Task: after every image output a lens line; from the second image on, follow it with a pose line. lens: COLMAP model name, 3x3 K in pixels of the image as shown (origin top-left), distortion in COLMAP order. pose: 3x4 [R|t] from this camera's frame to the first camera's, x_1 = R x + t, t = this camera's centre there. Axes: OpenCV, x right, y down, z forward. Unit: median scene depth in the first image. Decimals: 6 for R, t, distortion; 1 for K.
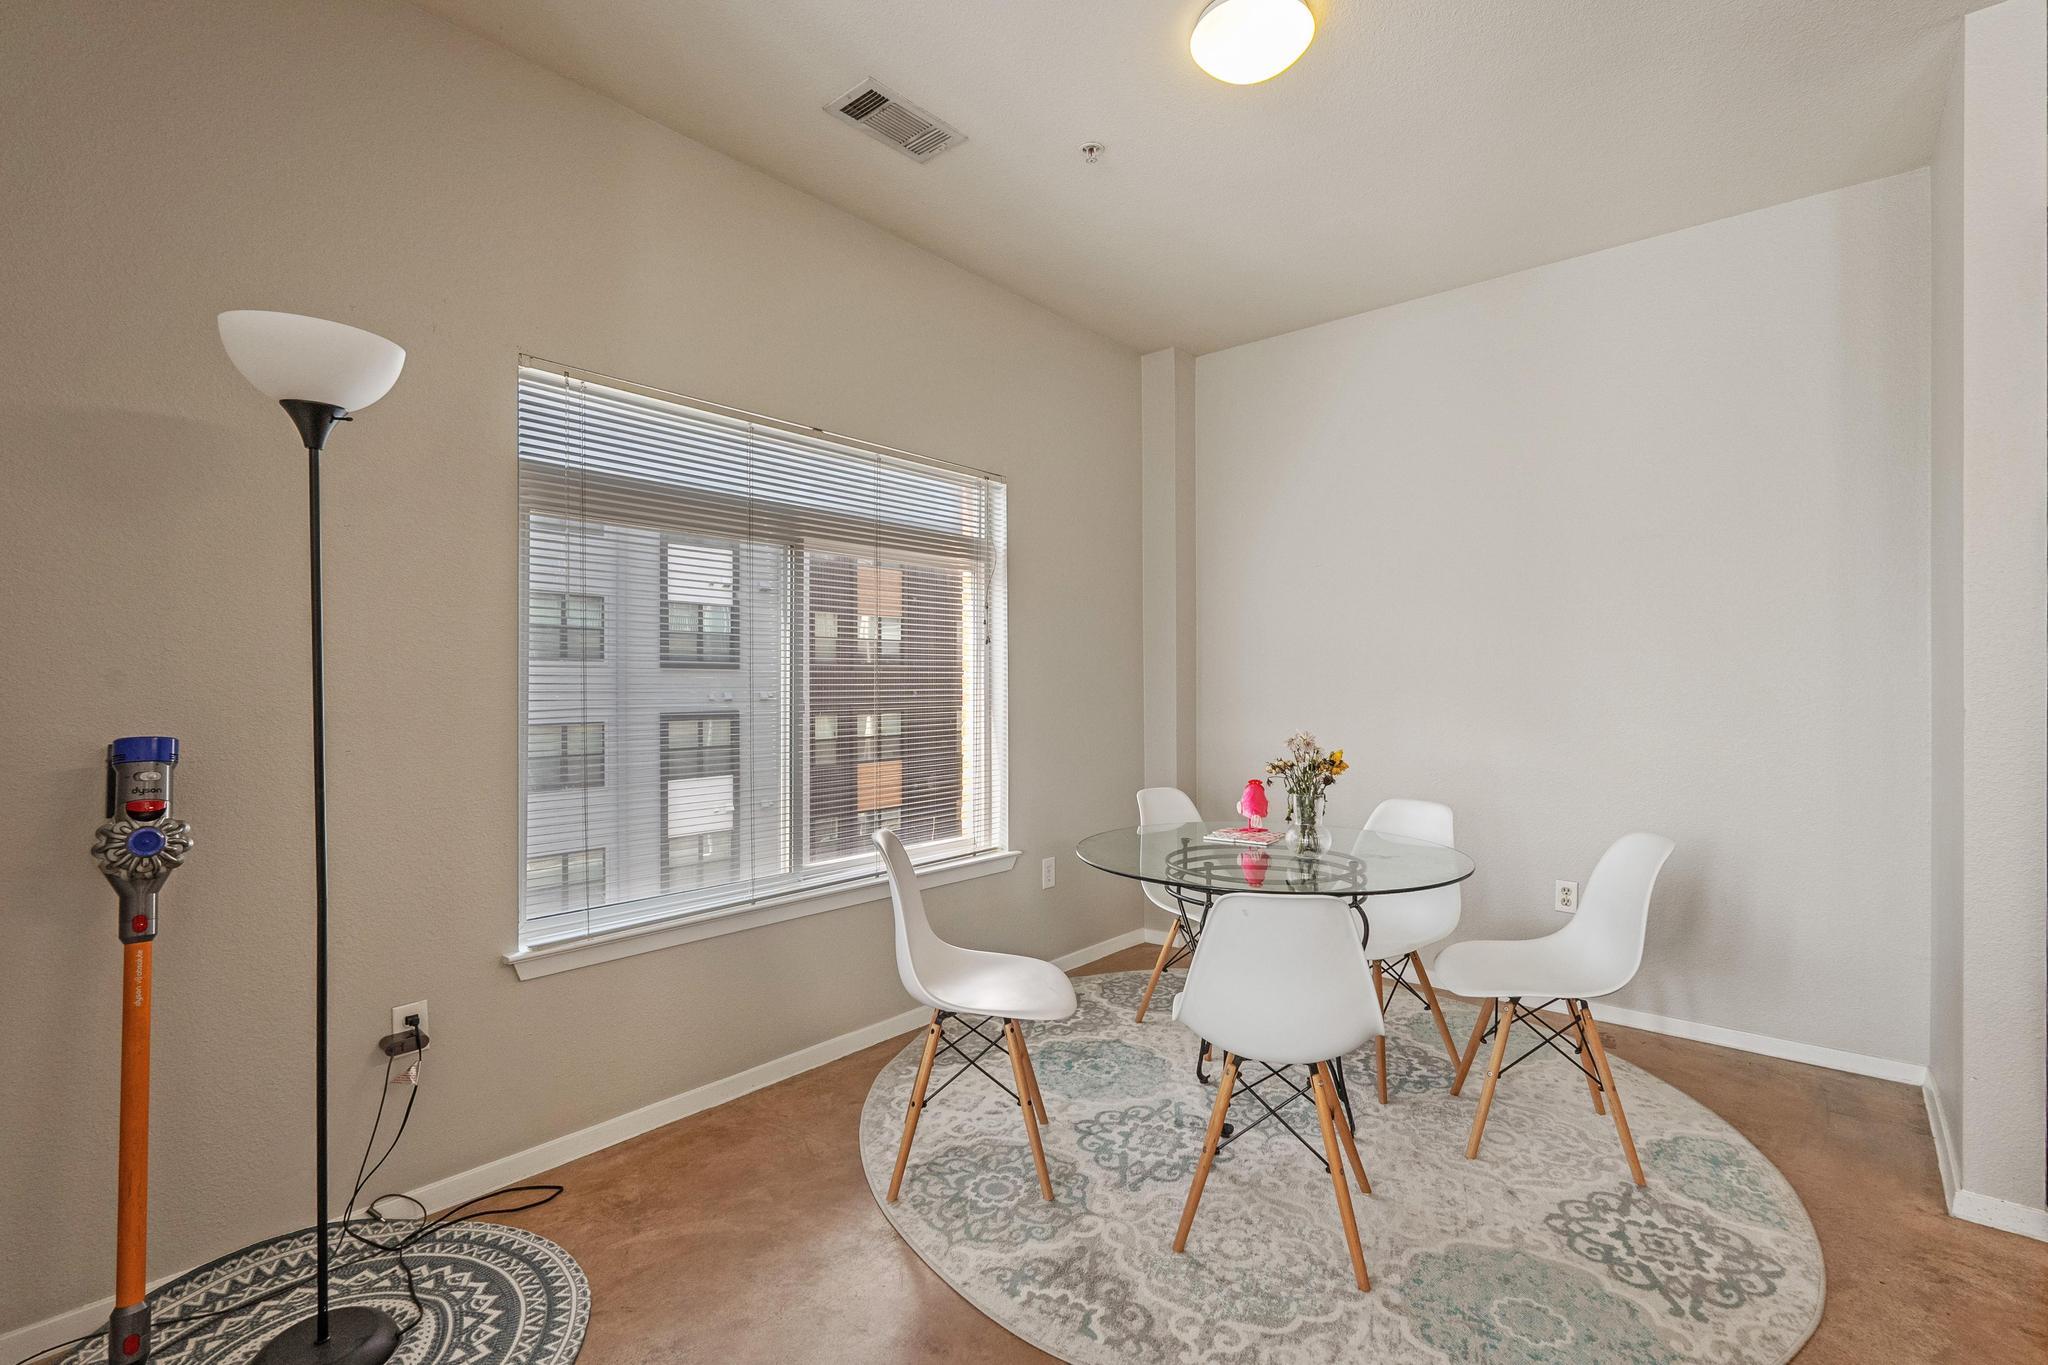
lens RADIAL K [[907.9, 0, 1021.0], [0, 907.9, 680.3], [0, 0, 1]] dist [-0.003100, 0.000123]
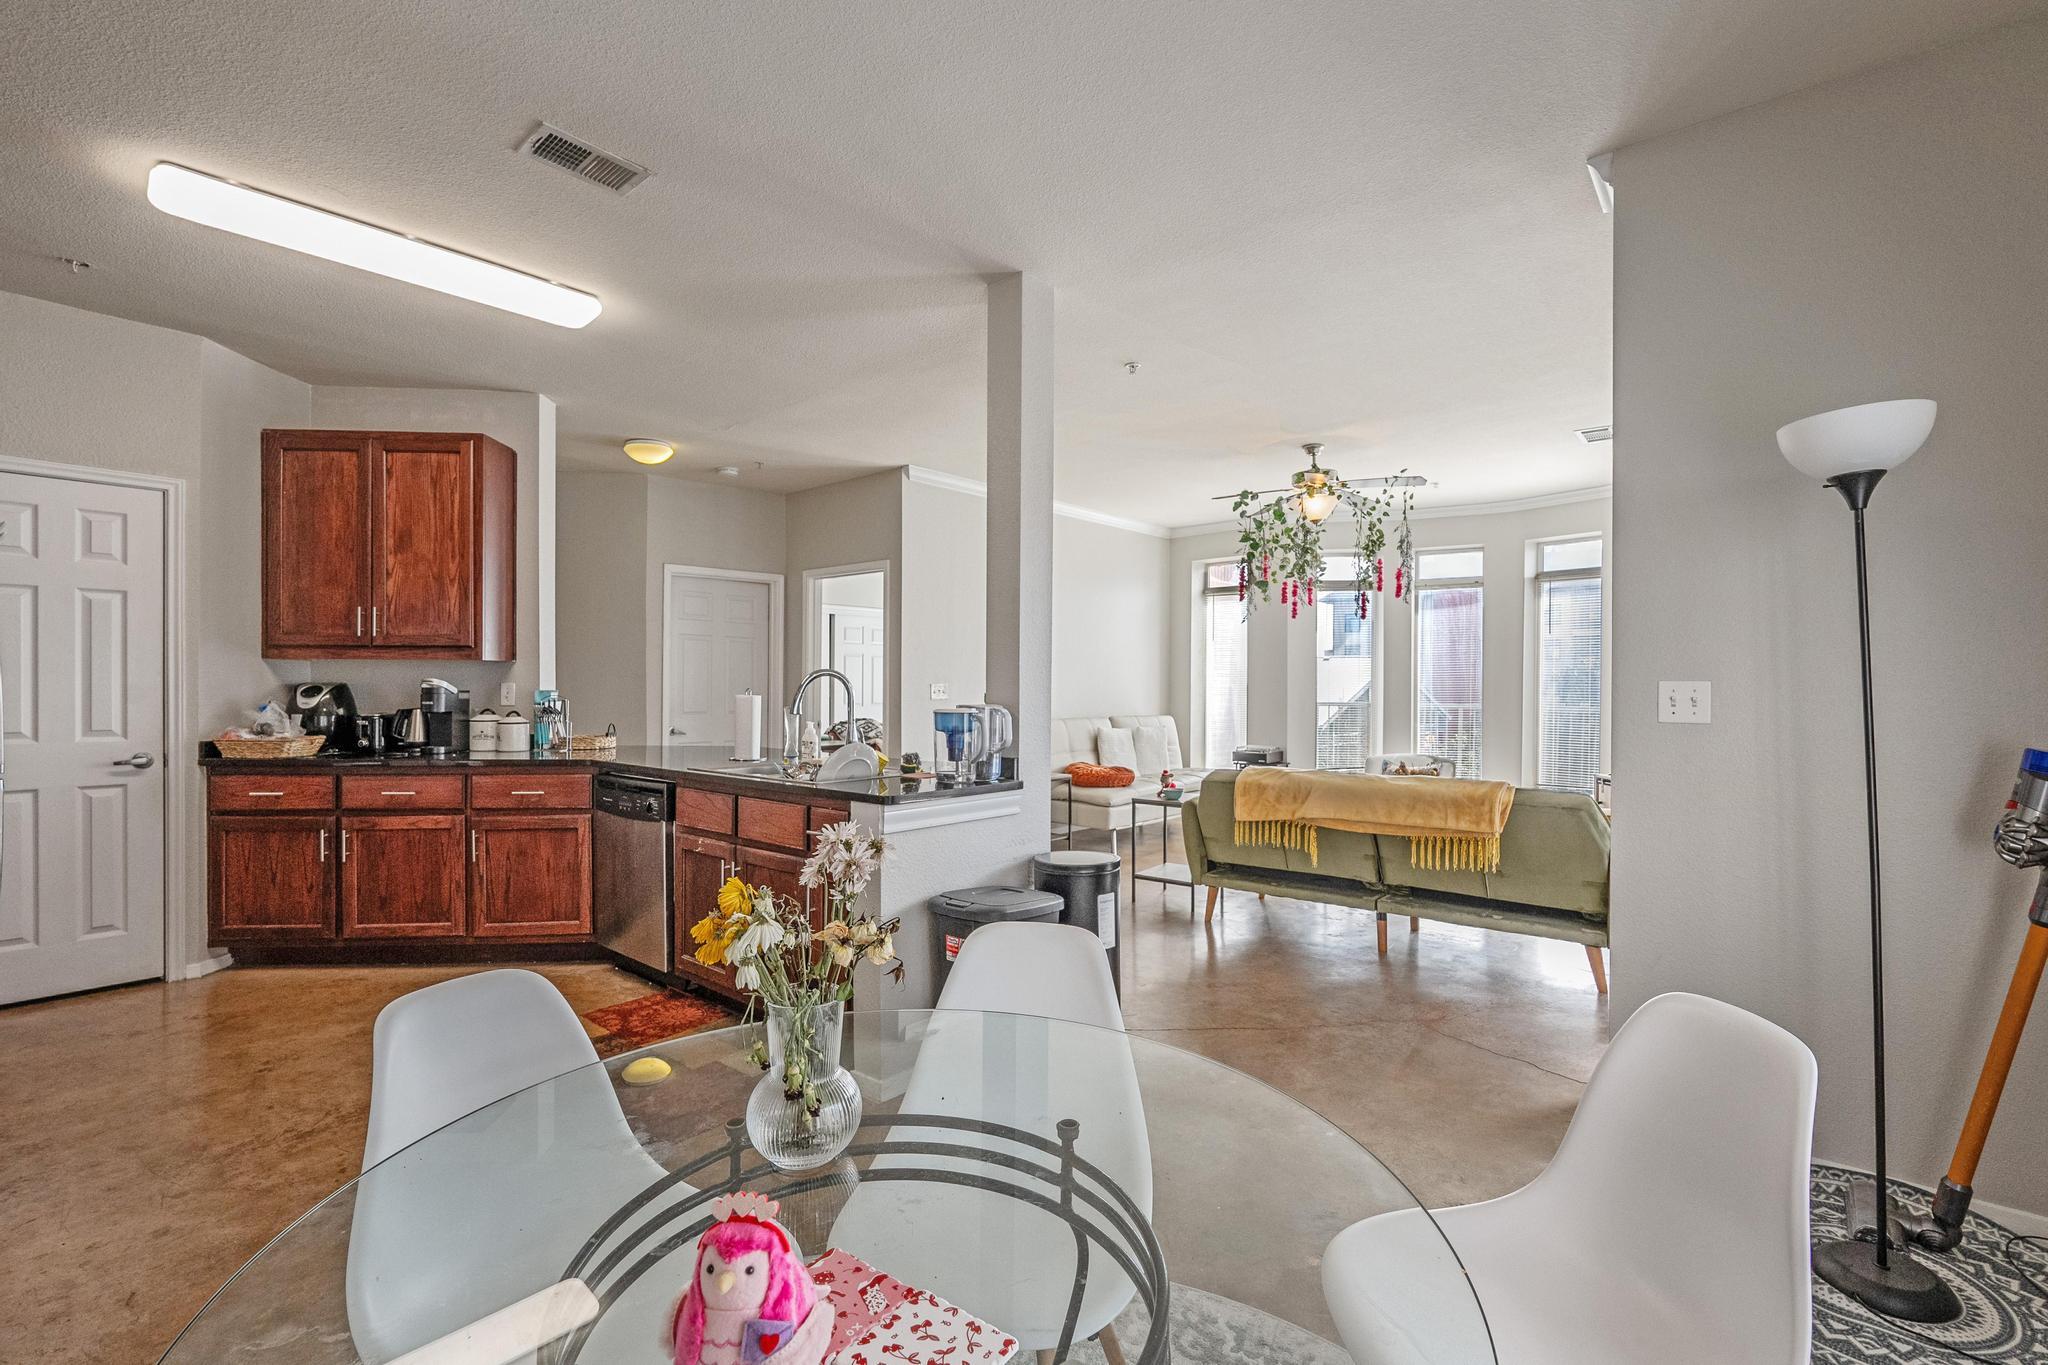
lens RADIAL K [[907.9, 0, 1027.0], [0, 907.9, 686.0], [0, 0, 1]] dist [-0.003100, 0.000123]
pose [[-0.999974, -0.002131, -0.006919, 0.310010], [-0.002150, 0.999994, 0.002796, -0.016117], [0.006913, 0.002811, -0.999972, 1.961680]]
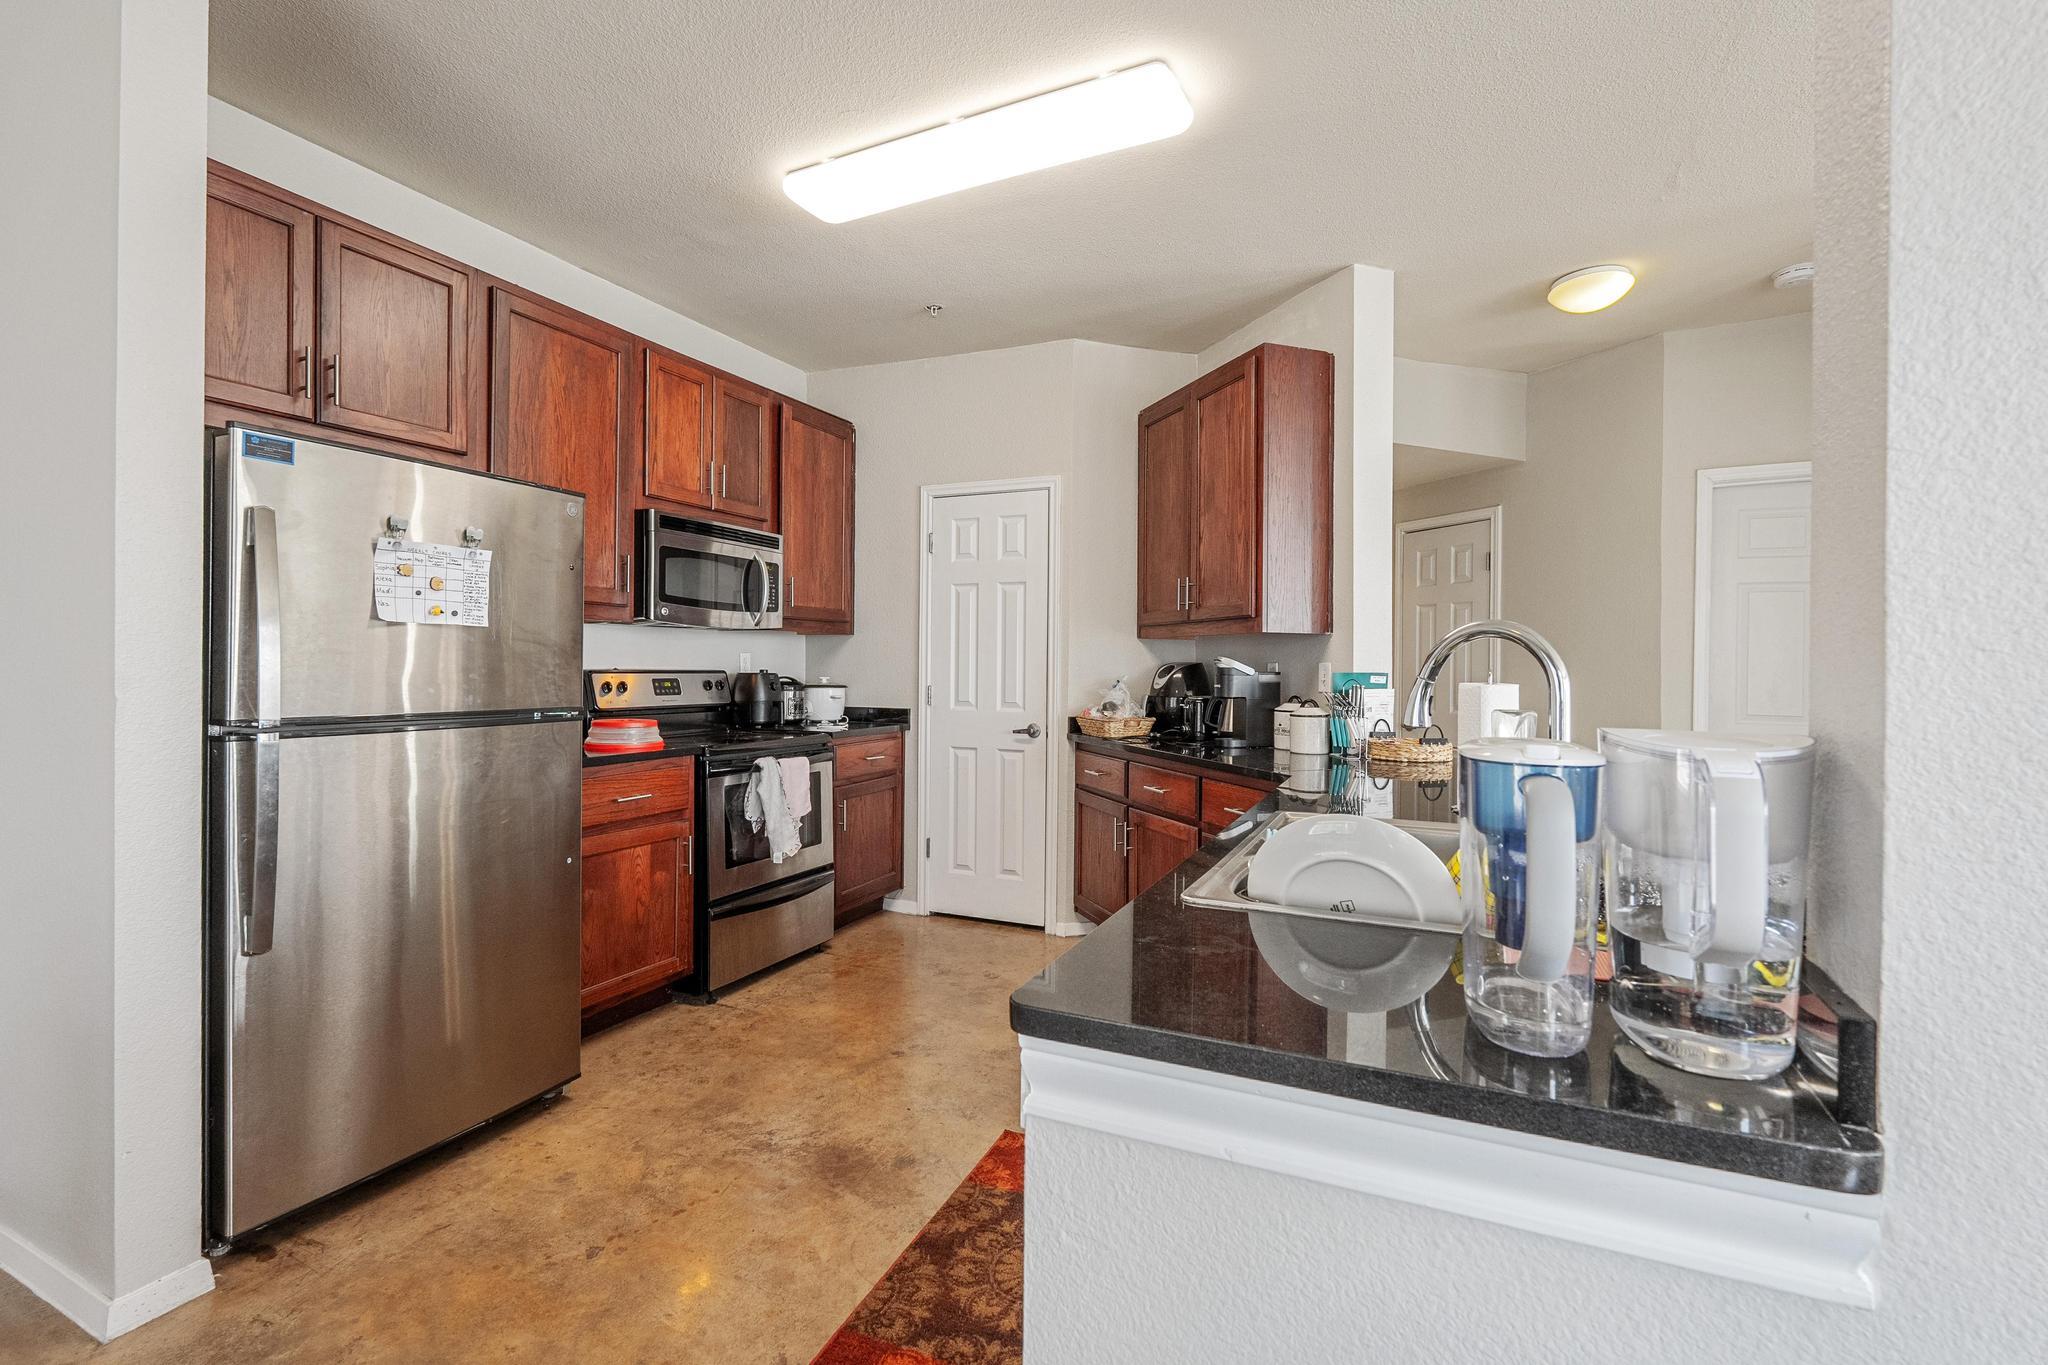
lens RADIAL K [[907.9, 0, 1023.5], [0, 907.9, 663.3], [0, 0, 1]] dist [-0.003100, 0.000123]
pose [[-0.274843, -0.000453, 0.961489, 0.055788], [-0.008138, 0.999965, -0.001855, -0.004036], [-0.961455, -0.008334, -0.274837, 0.468073]]
